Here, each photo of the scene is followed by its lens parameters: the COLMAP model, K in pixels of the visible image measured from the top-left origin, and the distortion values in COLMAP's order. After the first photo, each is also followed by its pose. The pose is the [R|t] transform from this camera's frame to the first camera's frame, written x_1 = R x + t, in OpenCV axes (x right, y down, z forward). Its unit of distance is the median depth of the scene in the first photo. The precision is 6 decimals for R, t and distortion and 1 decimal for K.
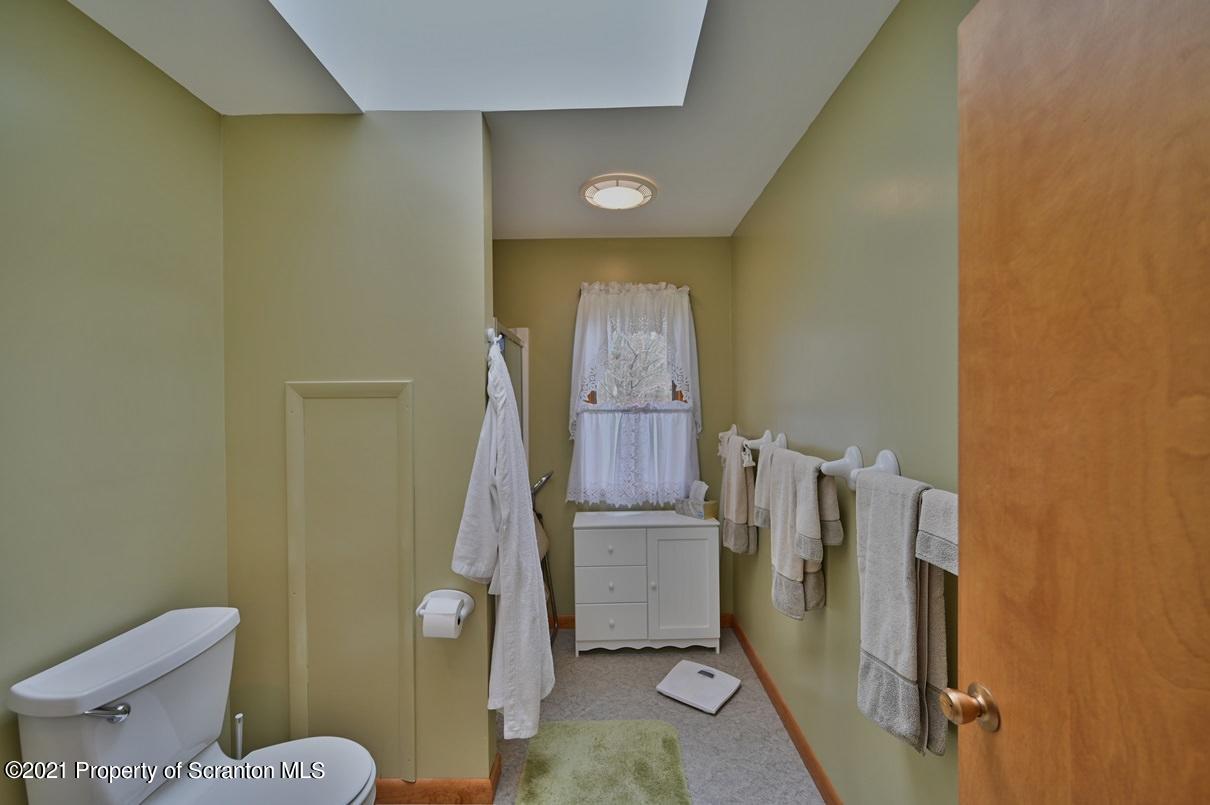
lens RADIAL K [[475.8, 0, 609.4], [0, 475.8, 403.8], [0, 0, 1]] dist [-0.004177, 0.001133]
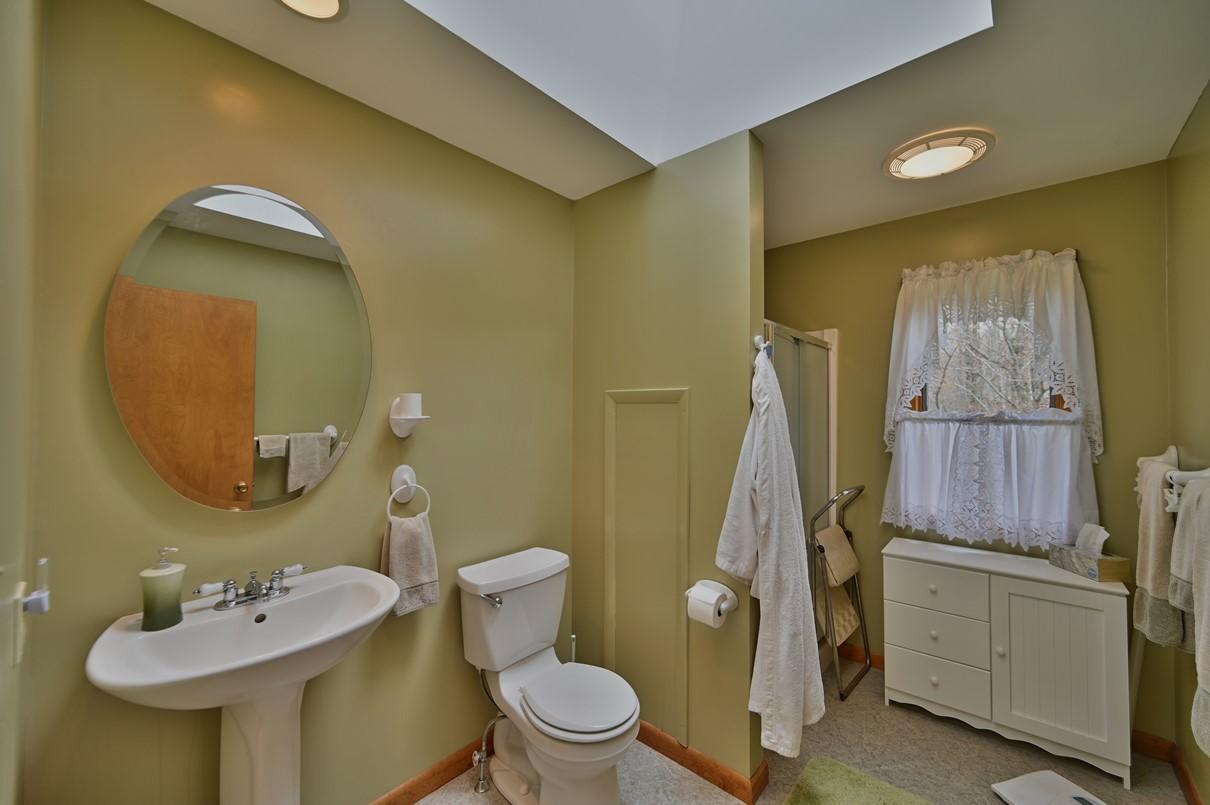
lens RADIAL K [[475.8, 0, 614.2], [0, 475.8, 399.6], [0, 0, 1]] dist [-0.004177, 0.001133]
pose [[0.756882, -0.001750, -0.653550, 0.142708], [-0.011626, 0.999802, -0.016141, -0.000837], [0.653449, 0.019815, 0.756711, 0.020862]]
